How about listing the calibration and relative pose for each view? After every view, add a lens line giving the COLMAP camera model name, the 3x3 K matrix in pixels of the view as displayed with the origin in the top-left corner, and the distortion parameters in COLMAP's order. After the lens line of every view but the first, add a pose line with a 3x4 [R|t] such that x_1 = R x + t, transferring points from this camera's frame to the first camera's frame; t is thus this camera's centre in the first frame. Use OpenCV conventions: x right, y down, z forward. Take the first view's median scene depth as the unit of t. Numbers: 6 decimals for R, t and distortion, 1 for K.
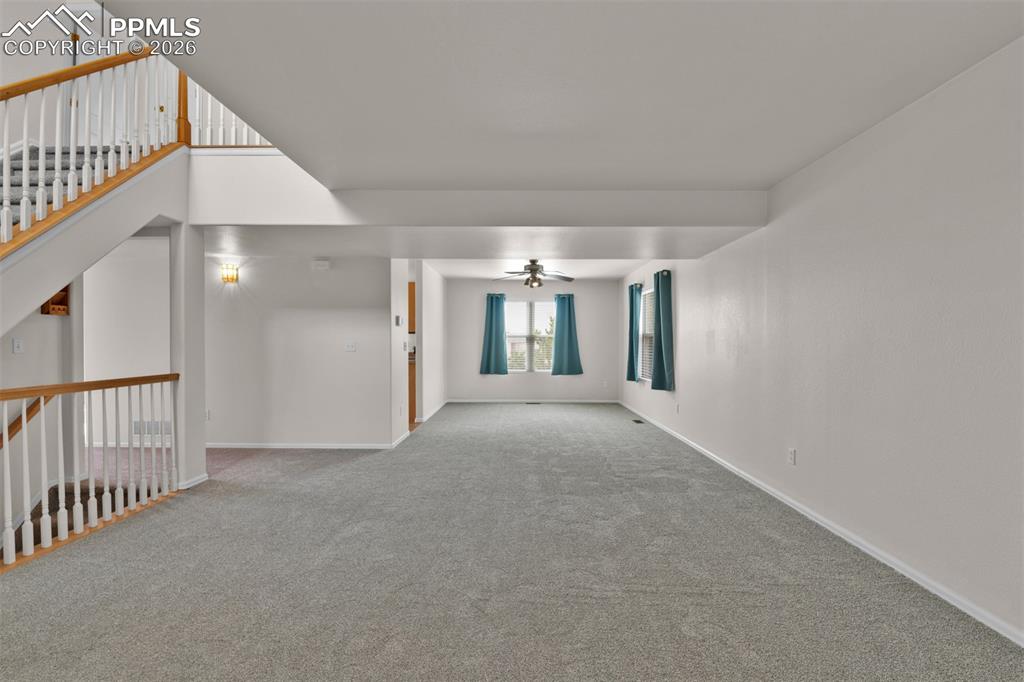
lens RADIAL K [[460.1, 0, 512.2], [0, 460.1, 342.5], [0, 0, 1]] dist [-0.000184, -0.000748]
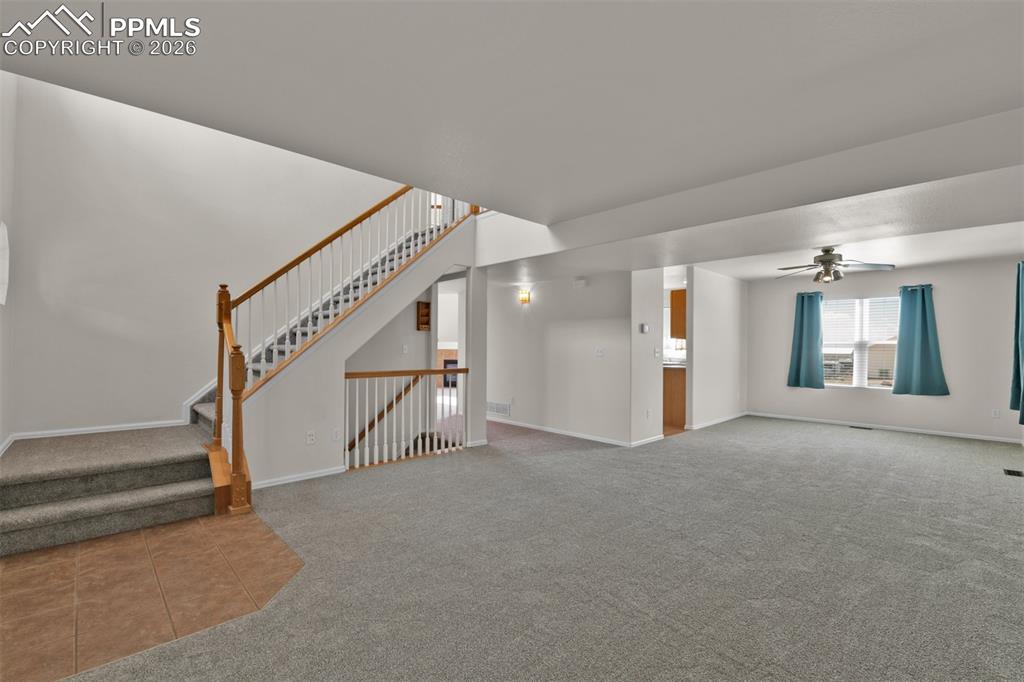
lens RADIAL K [[446.1, 0, 516.1], [0, 446.1, 343.7], [0, 0, 1]] dist [-0.009511, -0.003968]
pose [[0.693287, -0.002340, -0.720658, 0.289721], [-0.007386, 0.999919, -0.010352, 0.001057], [0.720624, 0.012500, 0.693213, 0.076577]]
